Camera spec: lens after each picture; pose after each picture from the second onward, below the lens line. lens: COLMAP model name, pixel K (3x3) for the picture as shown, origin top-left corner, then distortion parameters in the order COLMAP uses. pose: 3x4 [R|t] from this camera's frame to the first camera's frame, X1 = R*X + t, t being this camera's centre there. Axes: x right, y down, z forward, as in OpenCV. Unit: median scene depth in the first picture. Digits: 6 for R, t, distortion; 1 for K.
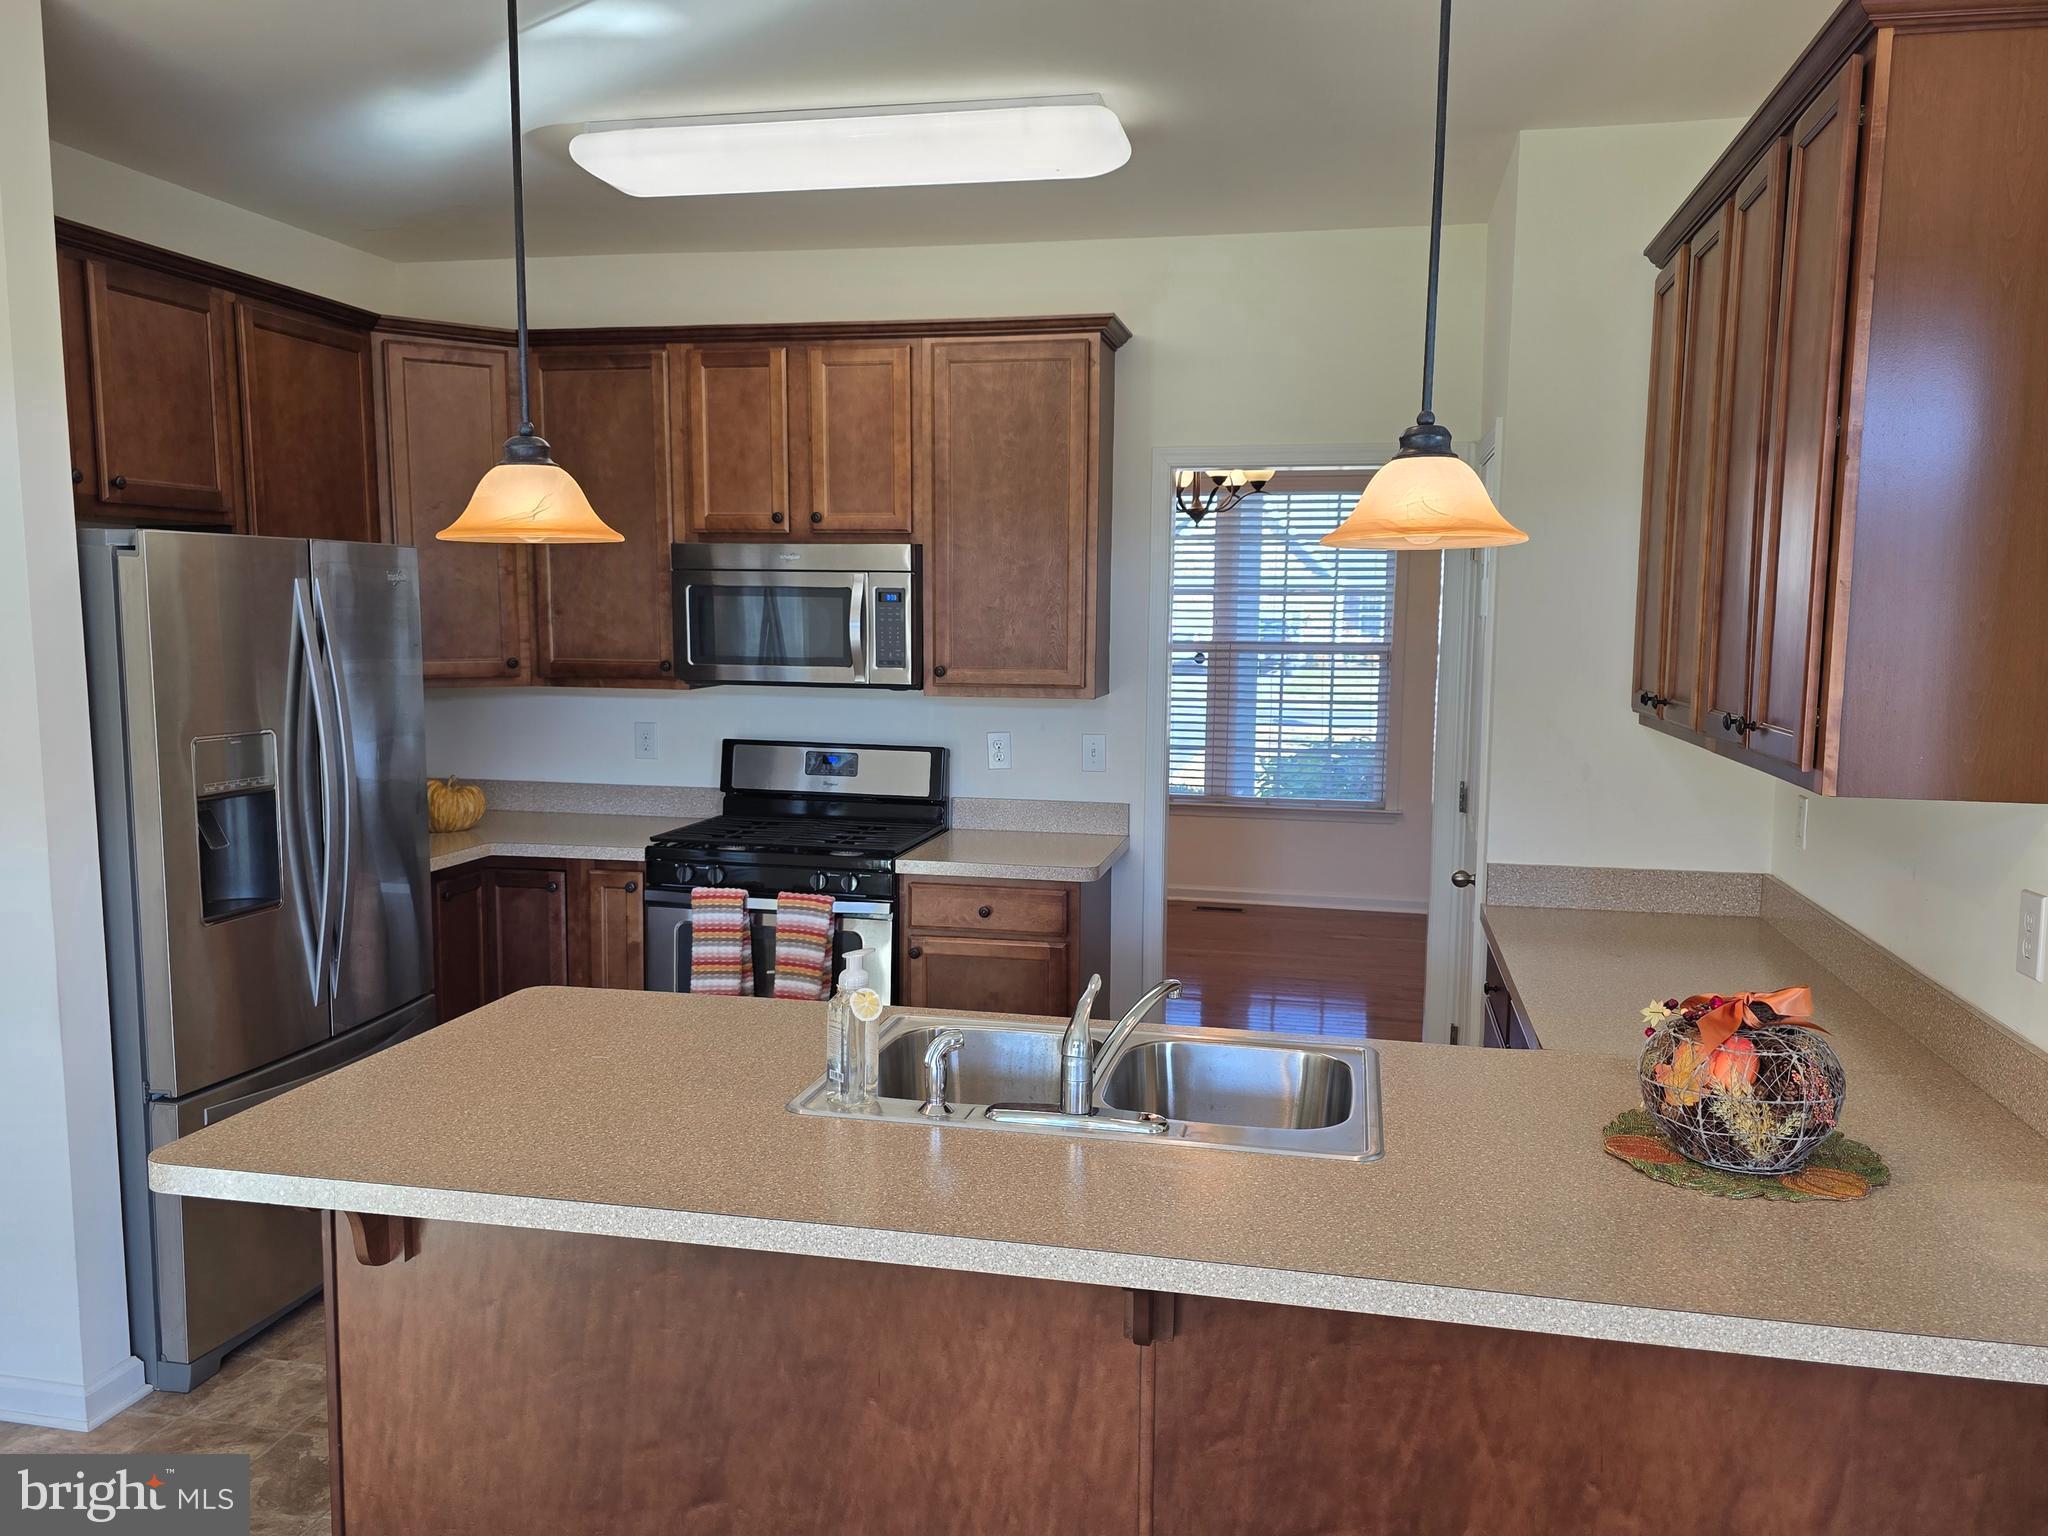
lens RADIAL K [[1536.0, 0, 1022.7], [0, 1536.0, 793.4], [0, 0, 1]] dist [0.077860, -0.083920]
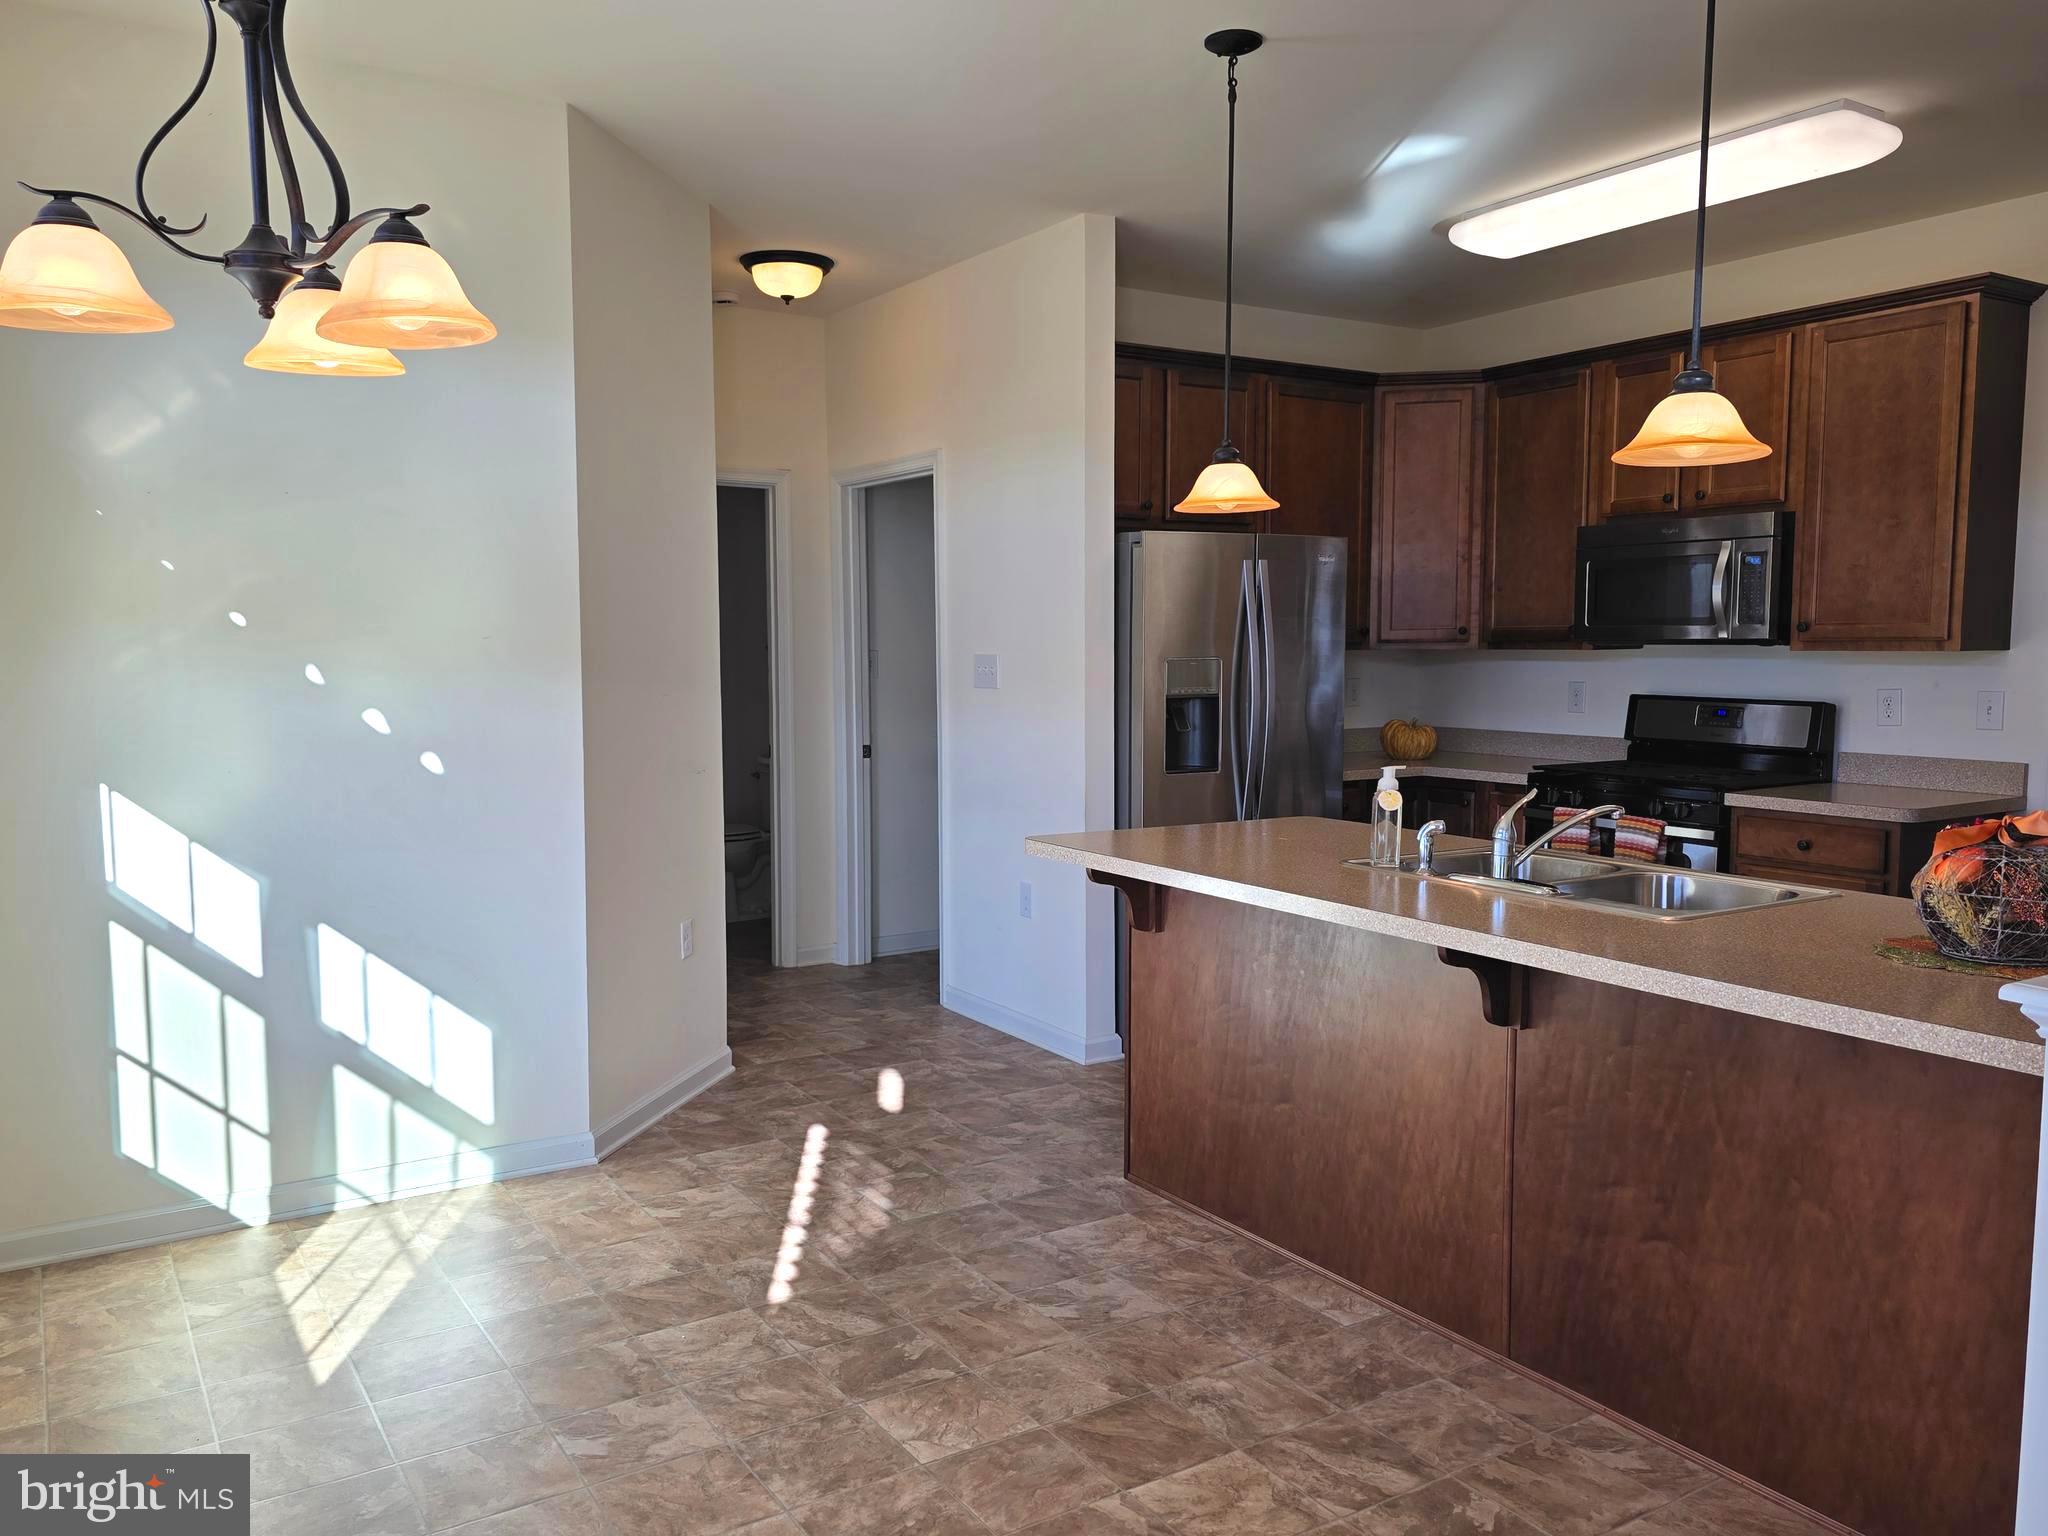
lens RADIAL K [[1536.0, 0, 1022.7], [0, 1536.0, 793.4], [0, 0, 1]] dist [0.077860, -0.083920]
pose [[0.703405, 0.060847, -0.708180, 0.352150], [-0.077223, 0.996974, 0.008958, 0.071449], [0.706582, 0.048387, 0.705975, -0.160984]]
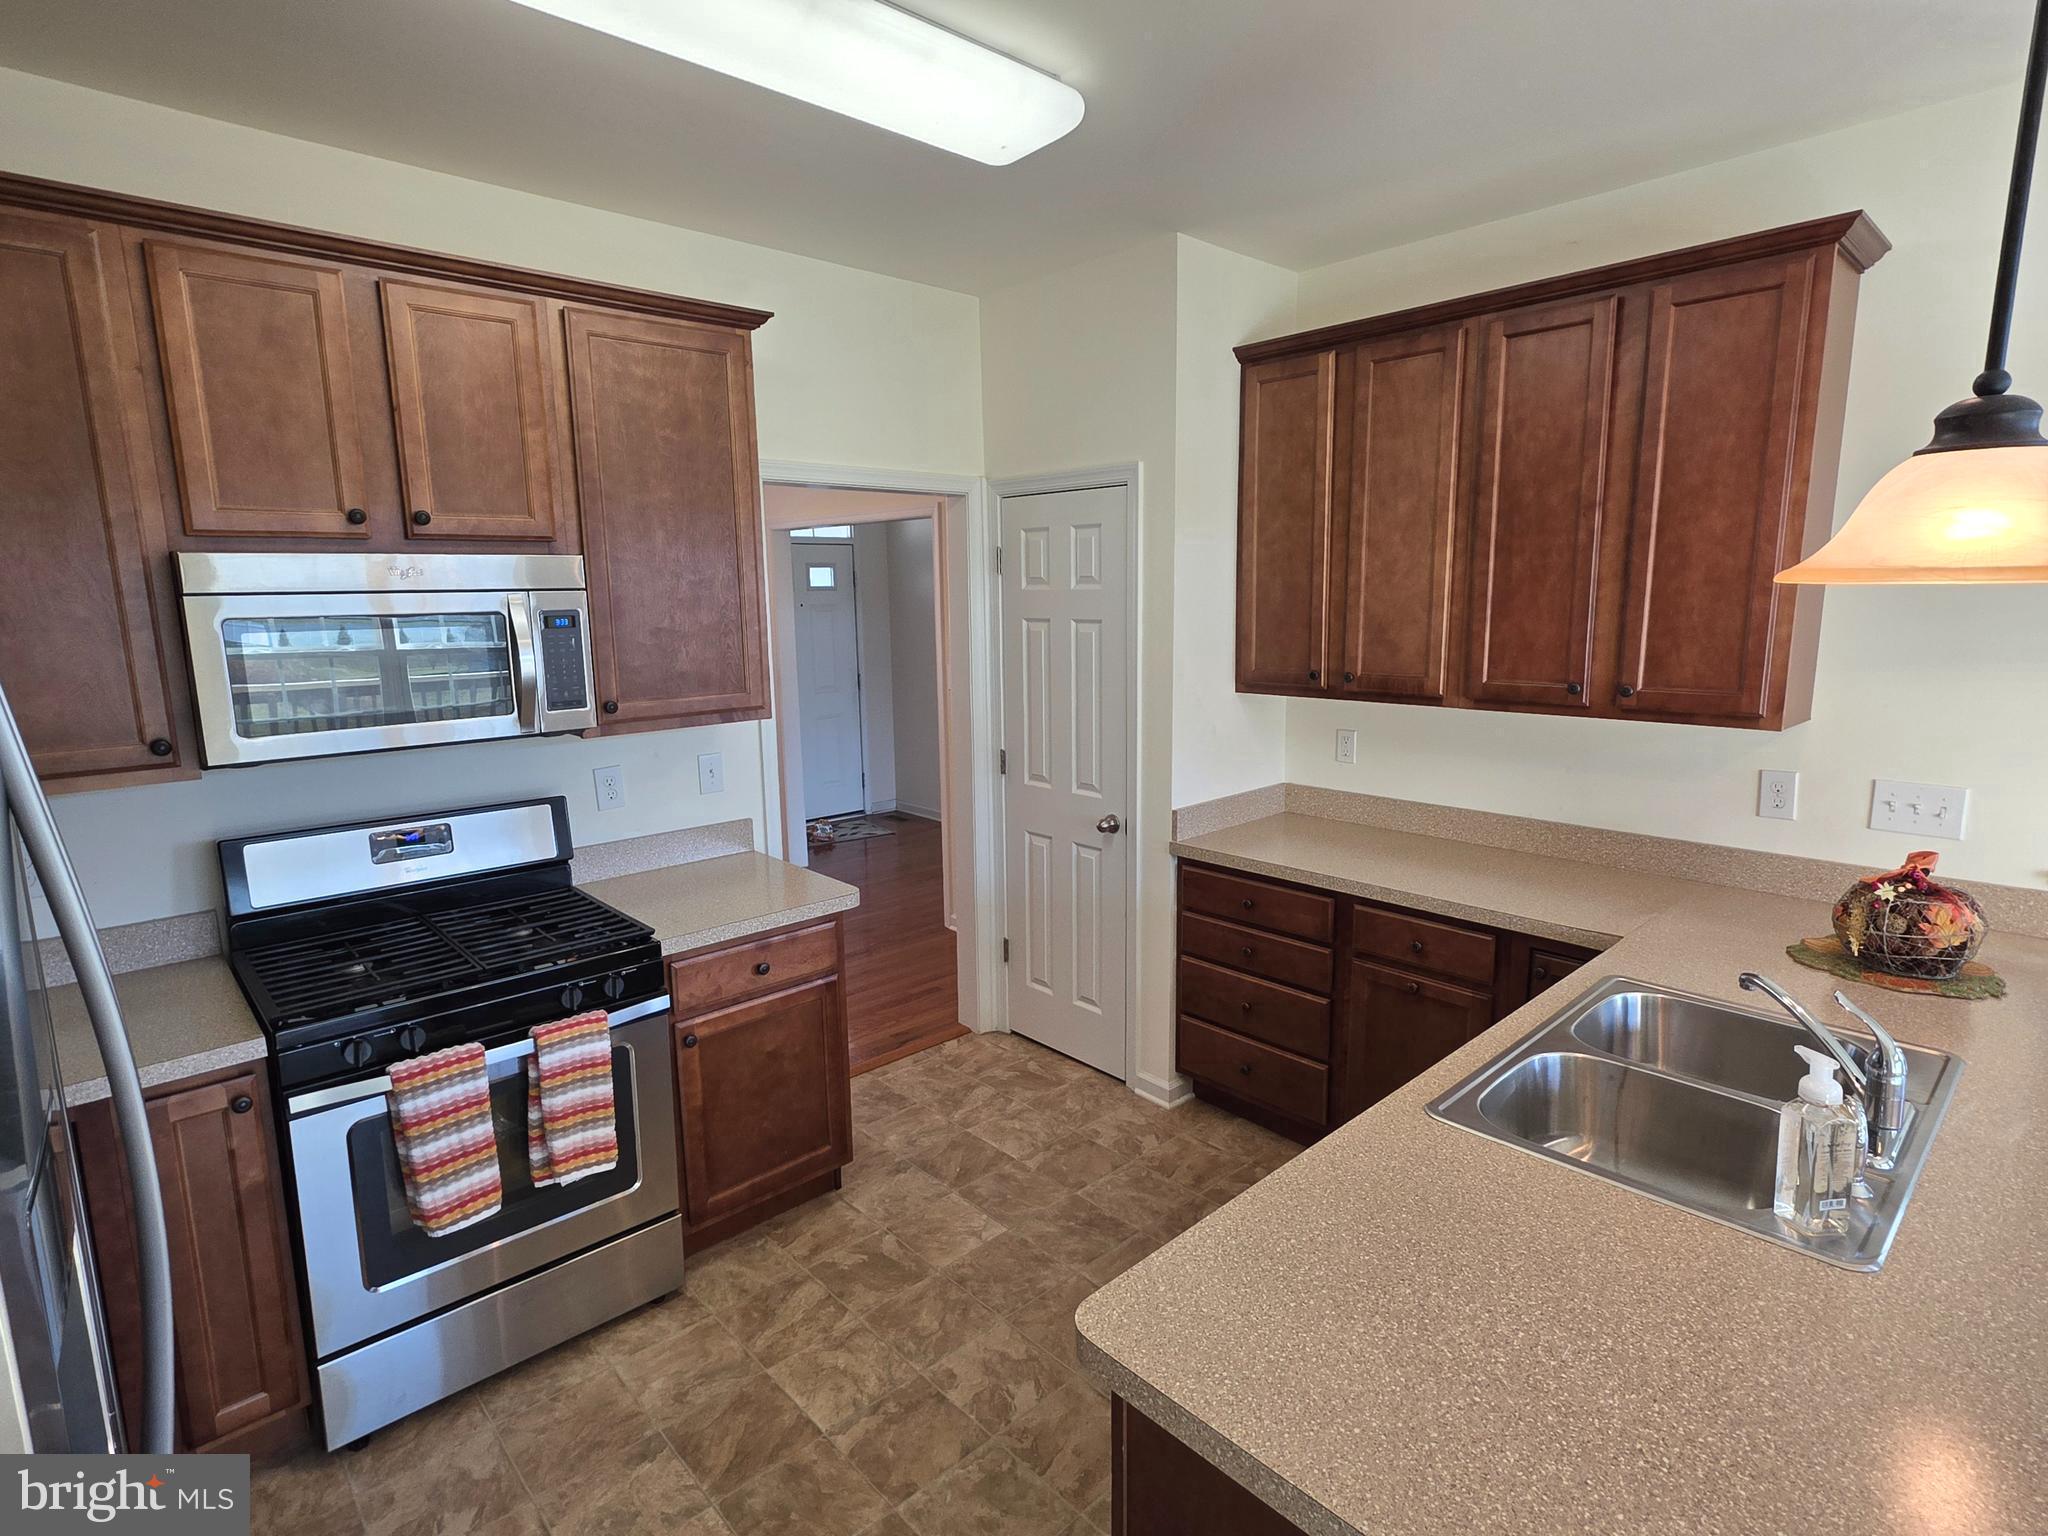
lens RADIAL K [[1054.3, 0, 1020.8], [0, 1054.3, 759.2], [0, 0, 1]] dist [-0.000367, 0.000195]
pose [[0.576036, -0.148865, 0.803754, -0.400390], [0.122434, 0.987898, 0.095224, -0.080797], [-0.808203, 0.043554, 0.587291, 0.494433]]
